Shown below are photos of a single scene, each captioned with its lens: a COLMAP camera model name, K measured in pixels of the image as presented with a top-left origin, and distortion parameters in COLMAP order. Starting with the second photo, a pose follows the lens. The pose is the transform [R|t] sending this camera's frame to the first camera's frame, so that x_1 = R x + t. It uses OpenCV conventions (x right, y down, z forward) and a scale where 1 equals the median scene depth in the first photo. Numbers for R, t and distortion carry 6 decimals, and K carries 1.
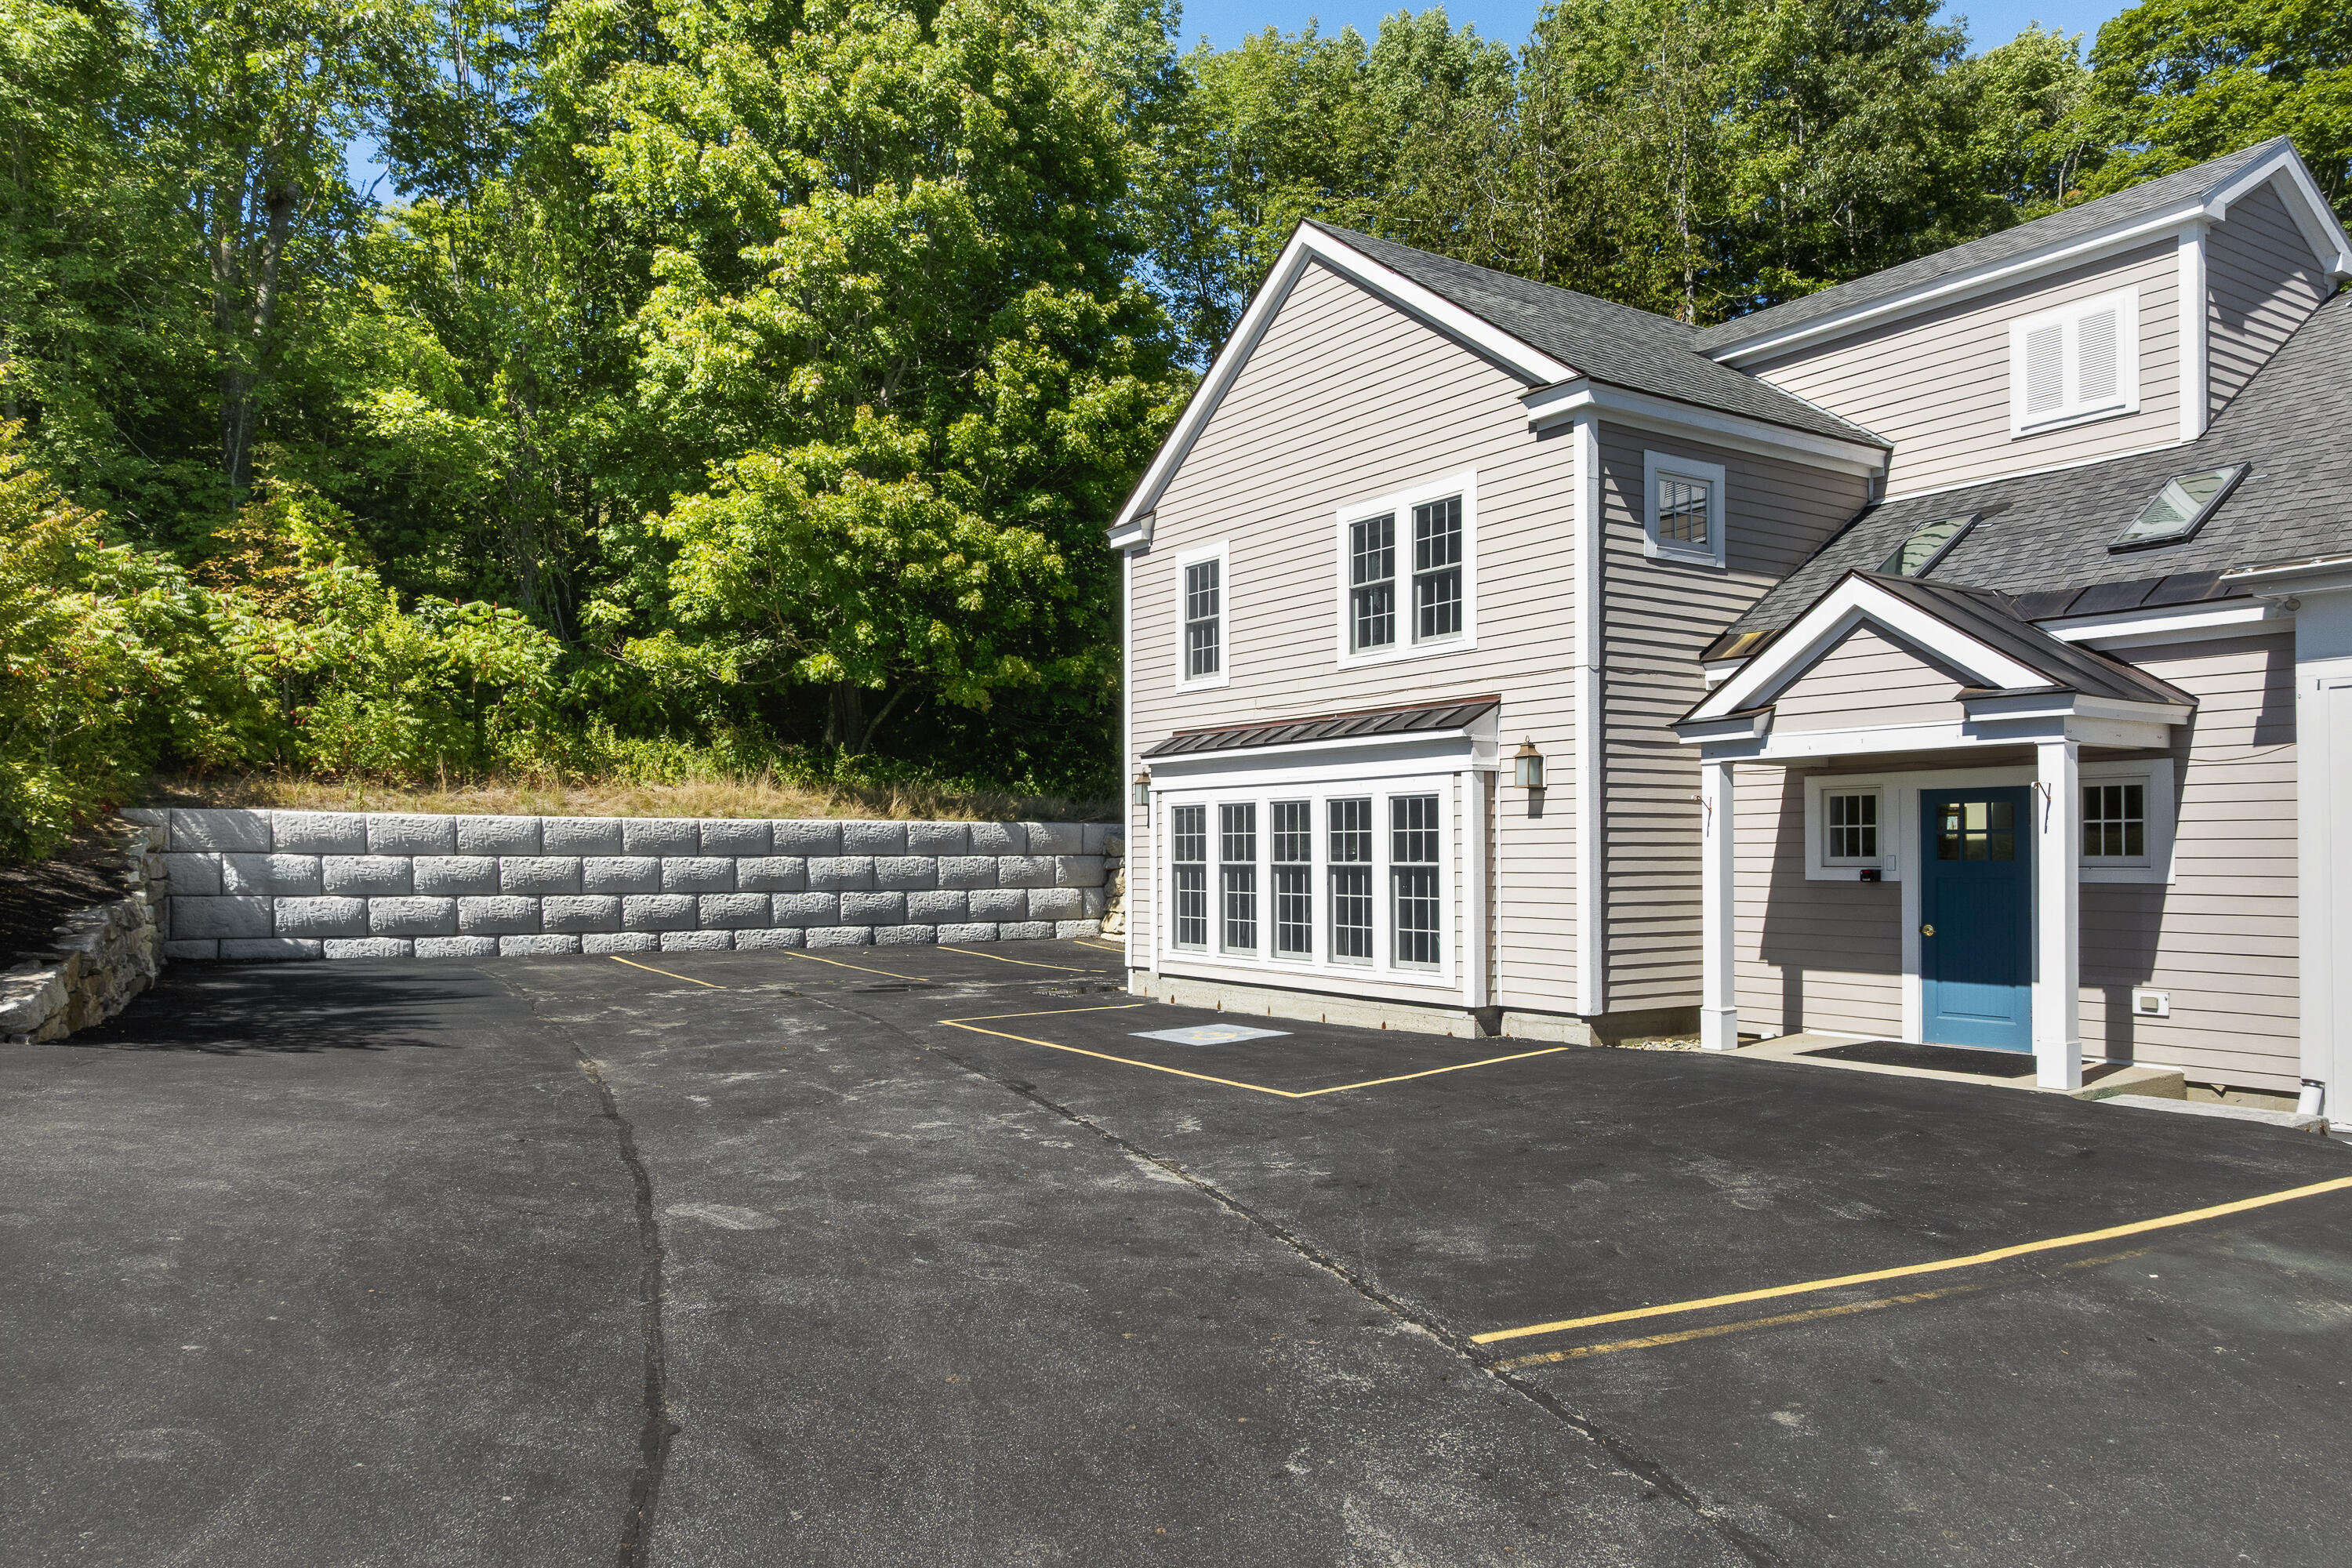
lens RADIAL K [[1618.8, 0, 1176.0], [0, 1618.8, 784.0], [0, 0, 1]] dist [-0.000231, -0.000240]
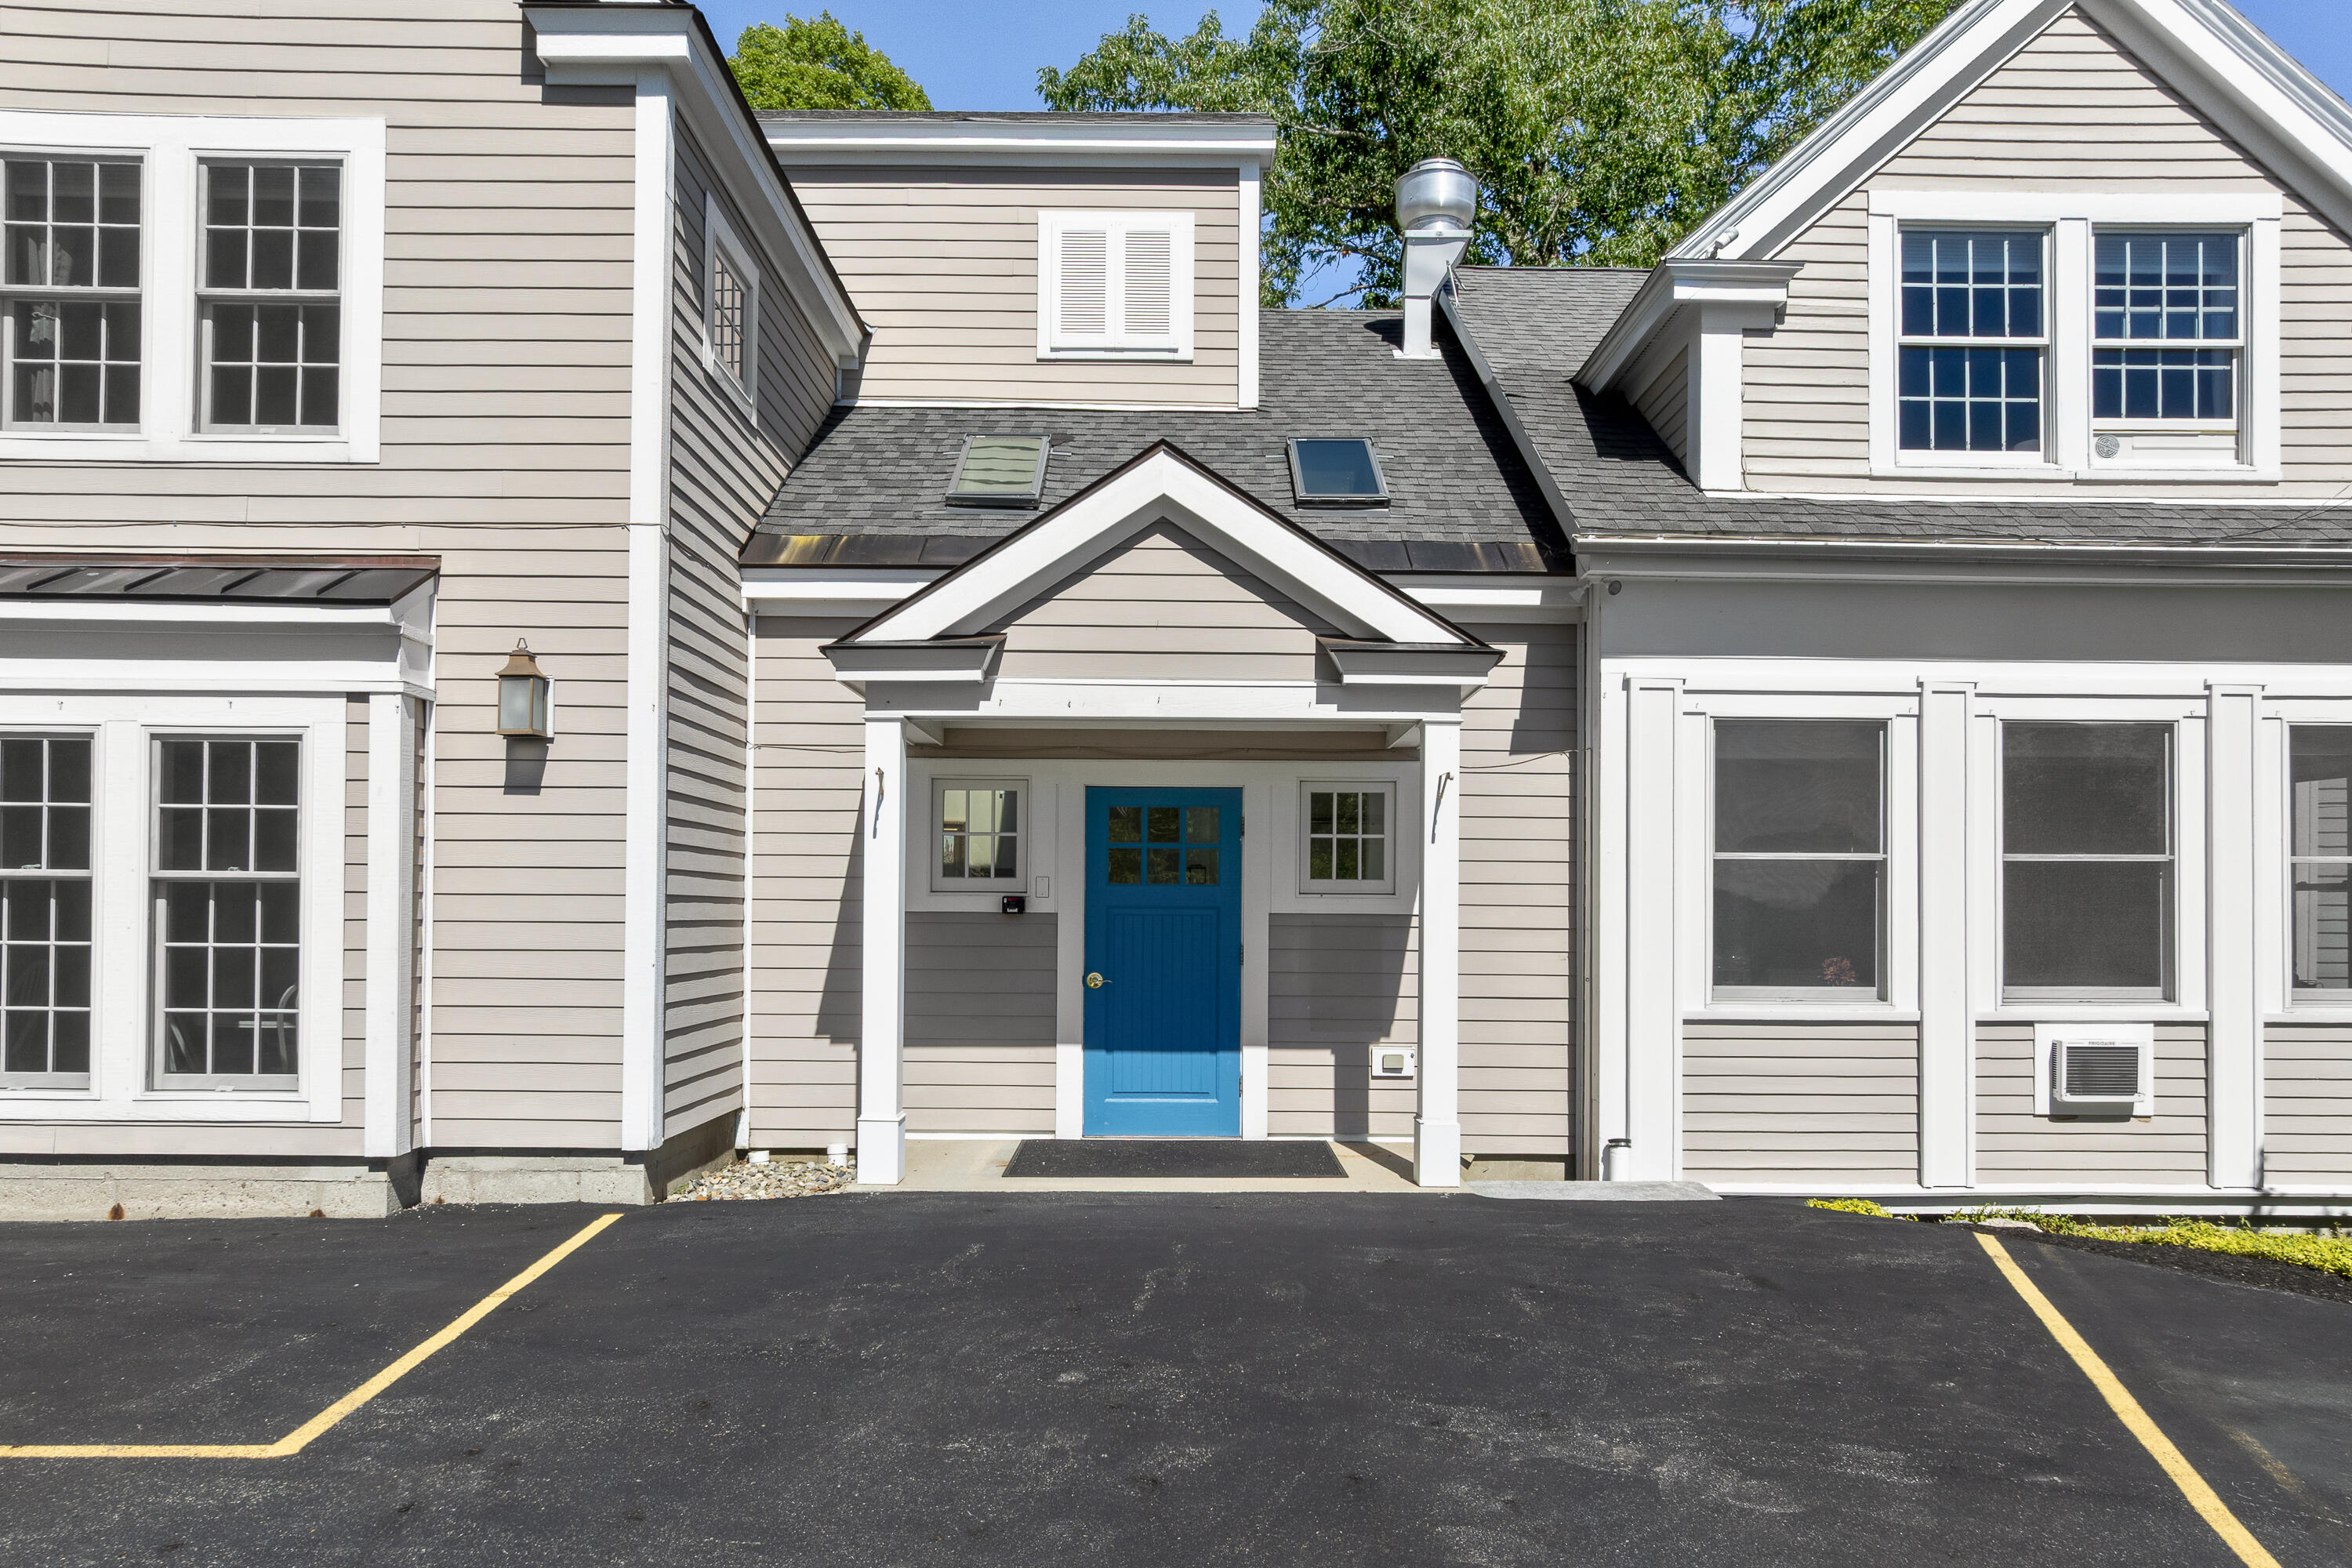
lens RADIAL K [[1641.8, 0, 1179.0], [0, 1641.8, 881.2], [0, 0, 1]] dist [-0.005990, 0.000114]
pose [[0.543479, 0.024685, 0.839060, -0.117157], [-0.046179, 0.998933, 0.000523, 0.039791], [-0.838152, -0.039031, 0.544039, 0.518170]]
